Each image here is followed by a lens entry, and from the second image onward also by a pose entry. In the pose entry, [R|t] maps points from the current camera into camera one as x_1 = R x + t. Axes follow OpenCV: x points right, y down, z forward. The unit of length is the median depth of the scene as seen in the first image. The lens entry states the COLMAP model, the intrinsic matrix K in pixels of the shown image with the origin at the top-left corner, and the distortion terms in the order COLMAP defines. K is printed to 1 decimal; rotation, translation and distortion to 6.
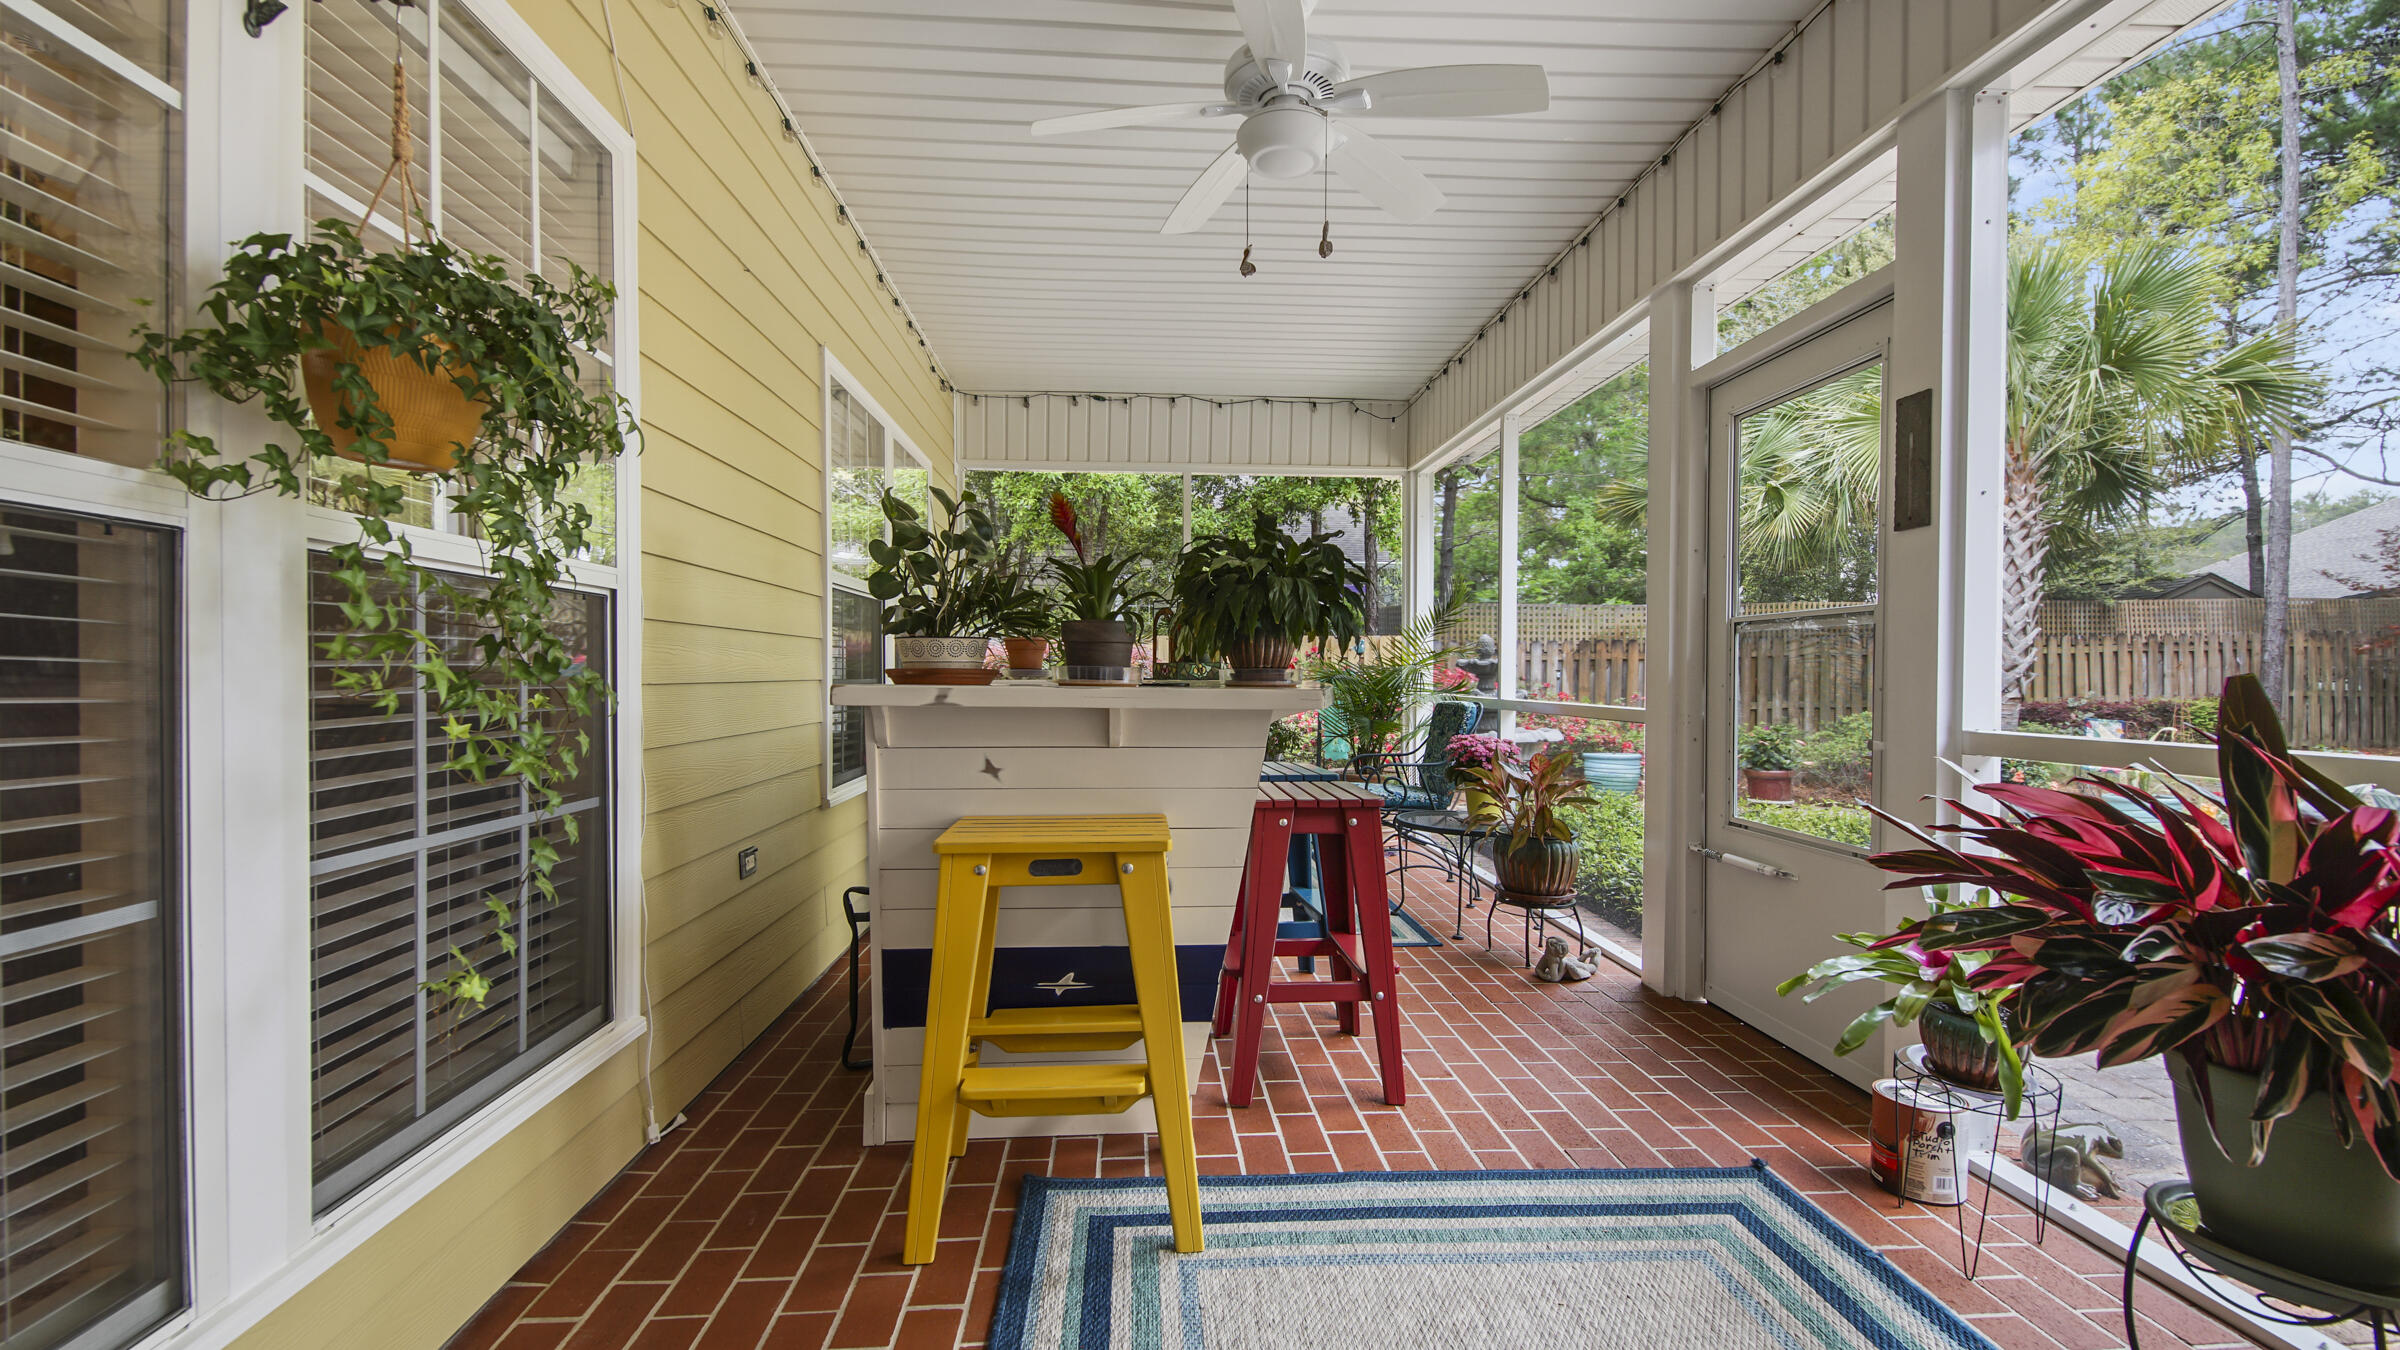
lens RADIAL K [[1041.7, 0, 1194.9], [0, 1041.7, 685.7], [0, 0, 1]] dist [0.037657, -0.020541]
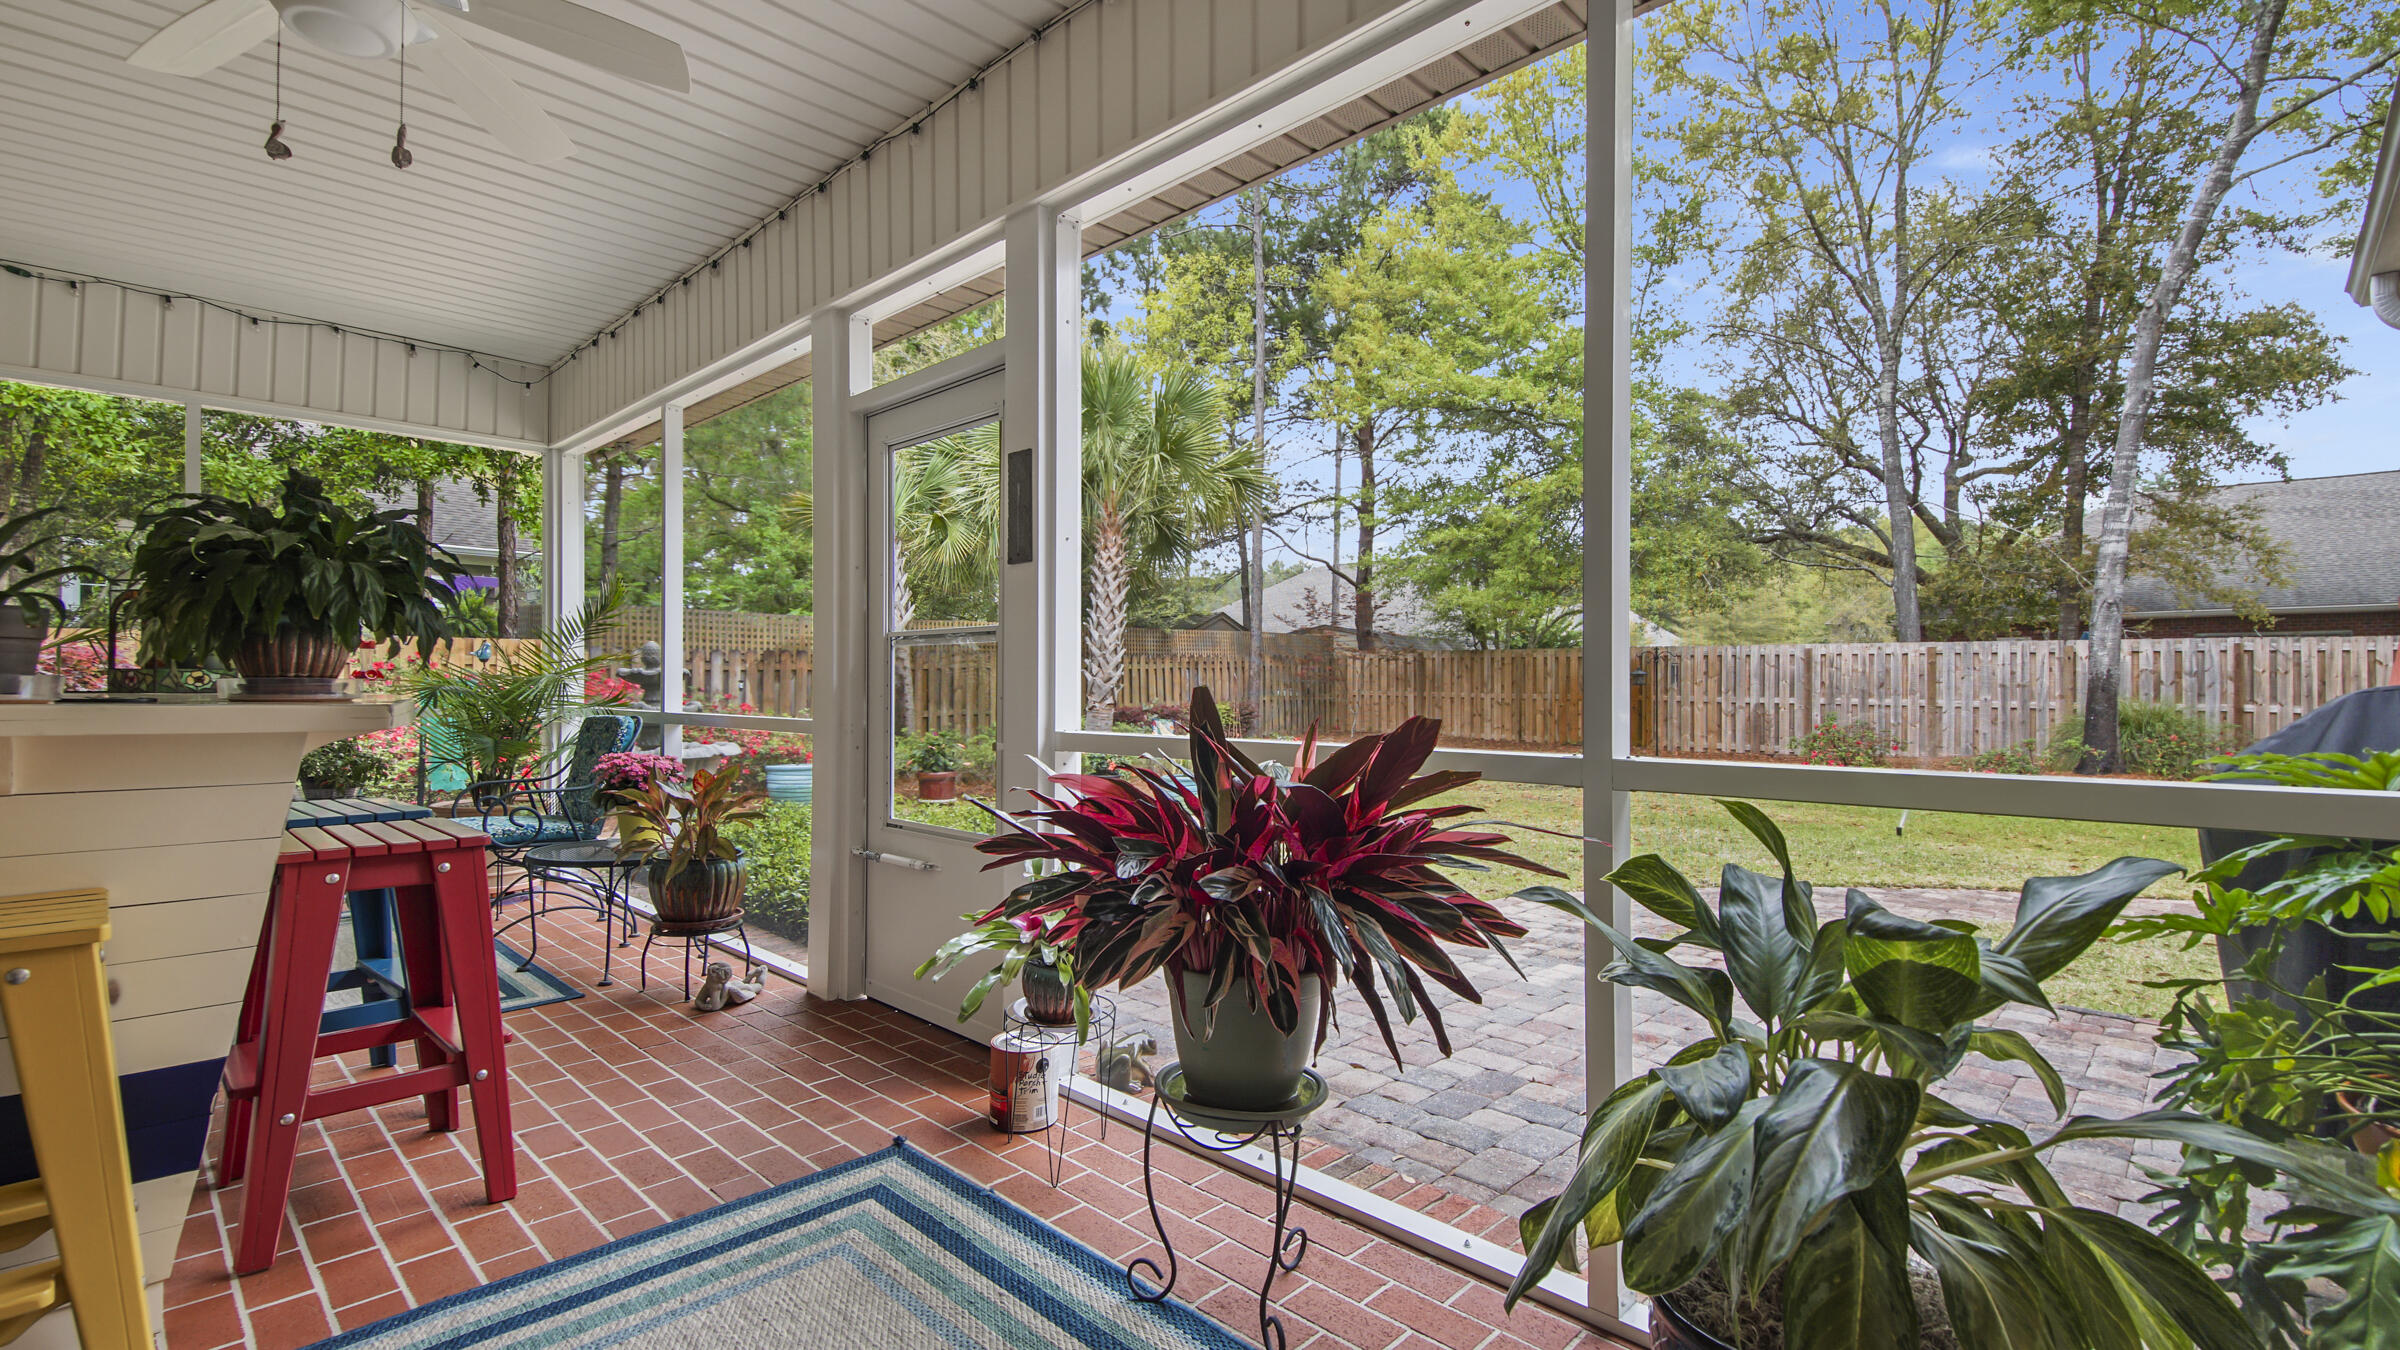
lens RADIAL K [[1050.2, 0, 1200.0], [0, 1050.2, 675.0], [0, 0, 1]] dist [0.038674, -0.023487]
pose [[0.738965, 0.006186, 0.673715, 0.030041], [0.007420, 0.999822, -0.017320, -0.000392], [-0.673703, 0.017798, 0.738788, -0.011045]]
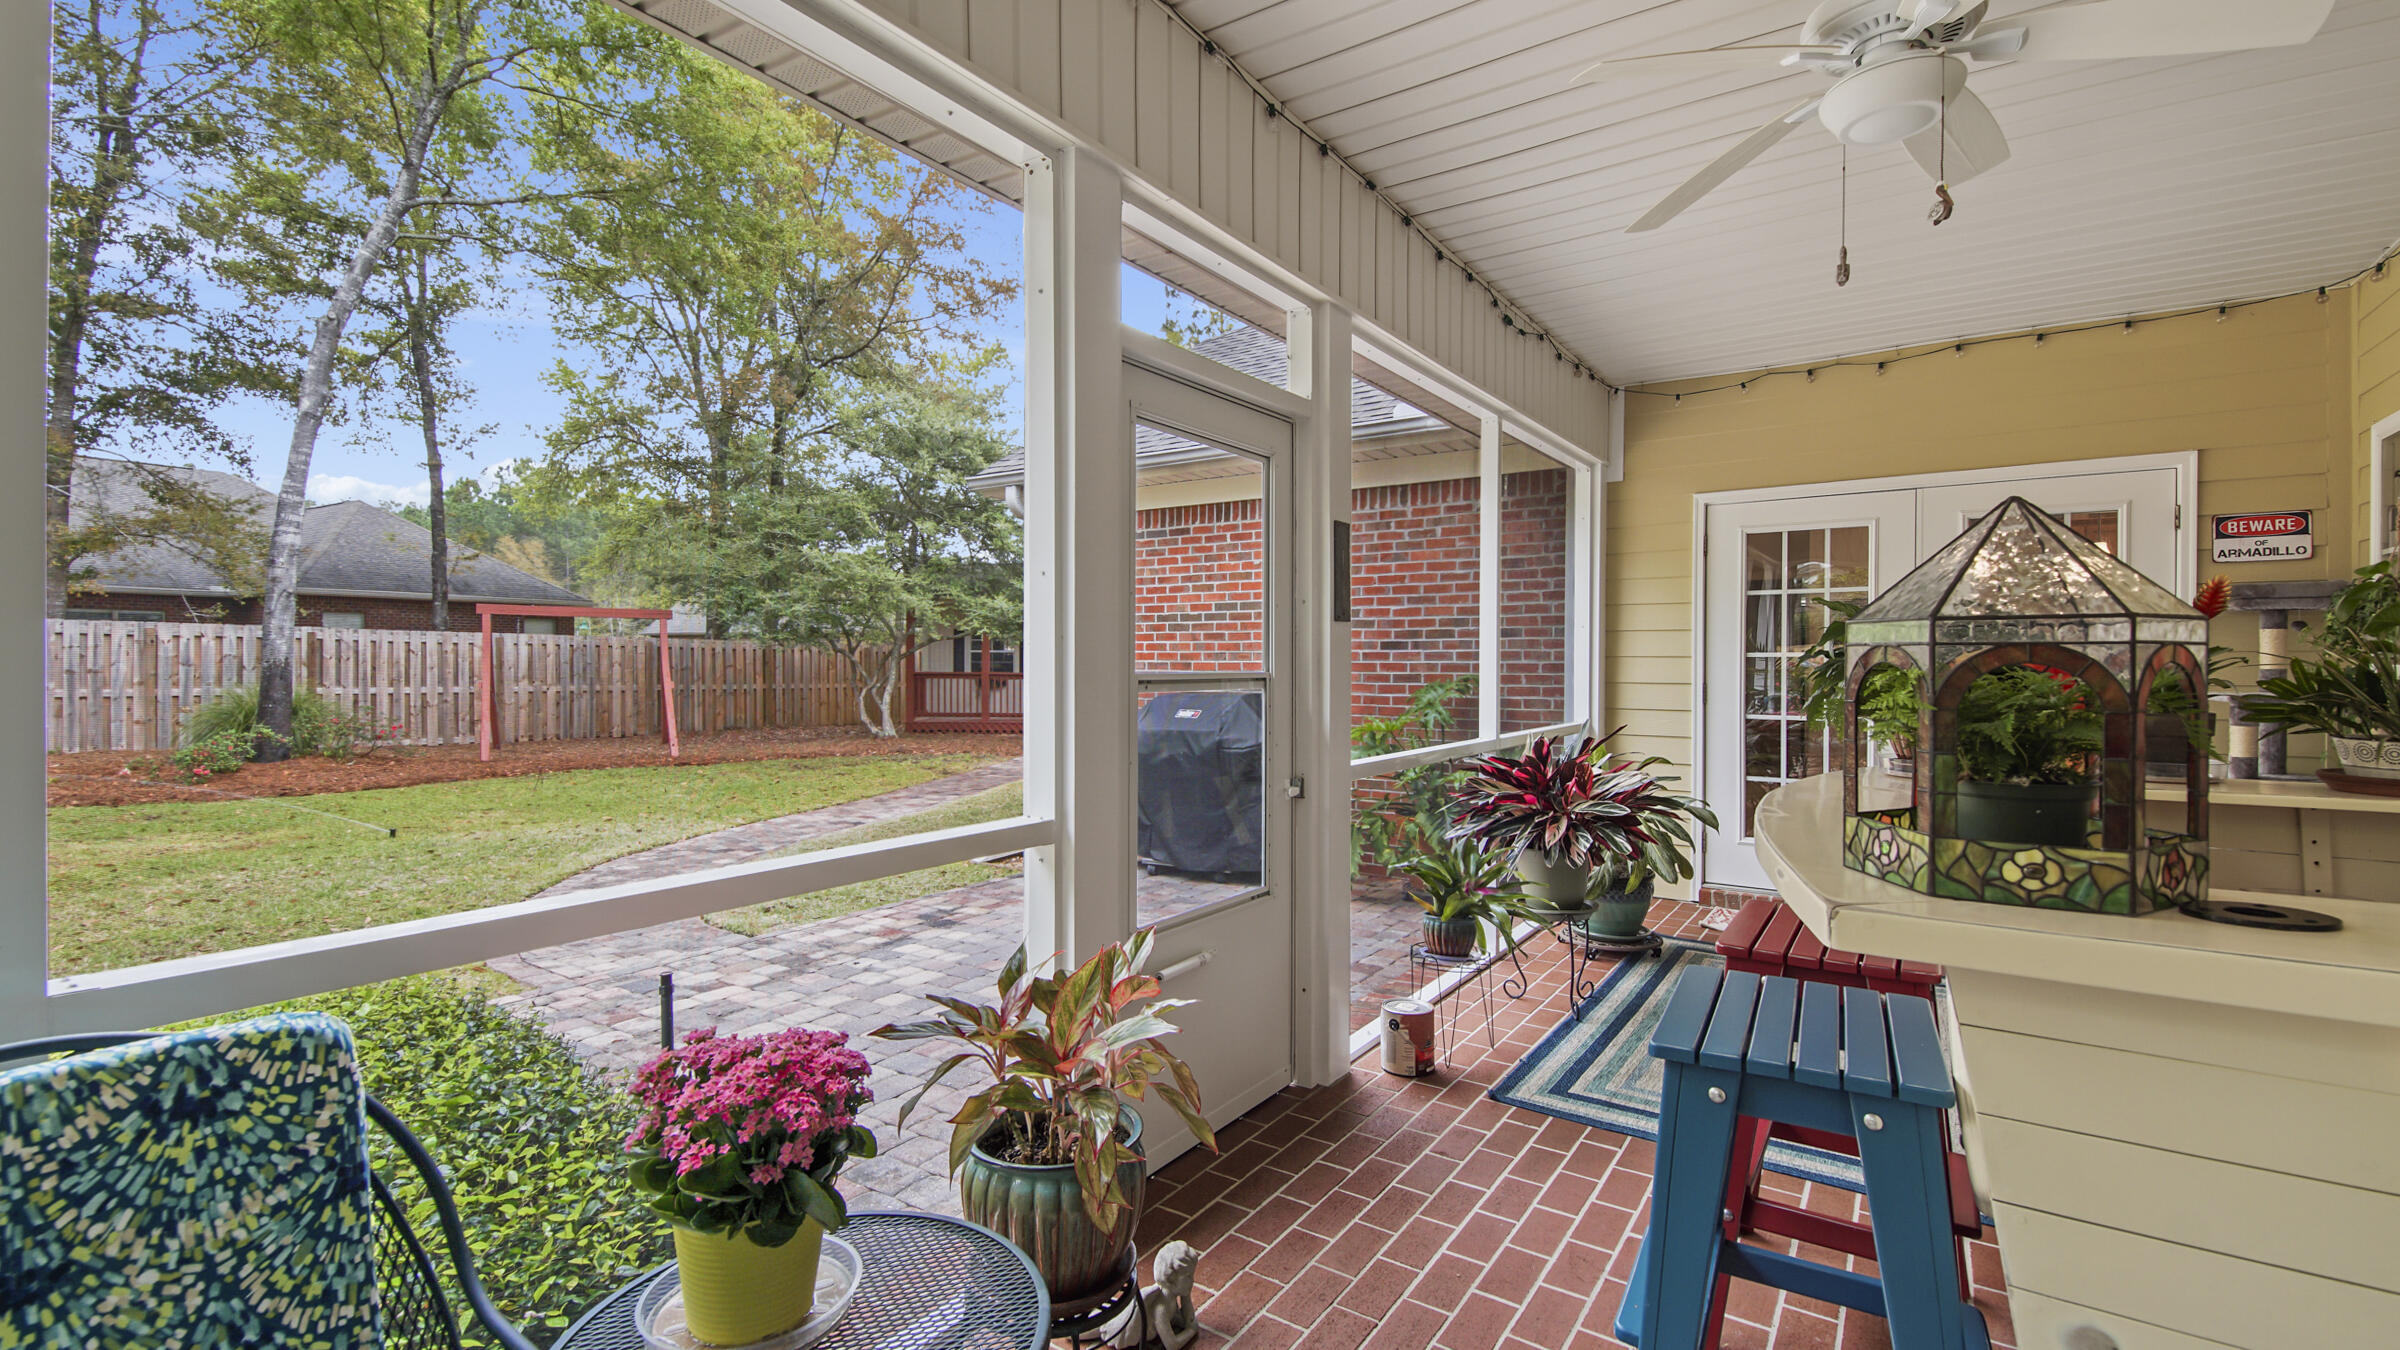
lens RADIAL K [[1041.7, 0, 1194.9], [0, 1041.7, 685.7], [0, 0, 1]] dist [0.037657, -0.020541]
pose [[-0.780910, -0.019211, 0.624349, -0.001672], [0.000731, 0.999498, 0.031669, -0.112289], [-0.624644, 0.025187, -0.780504, 2.211845]]
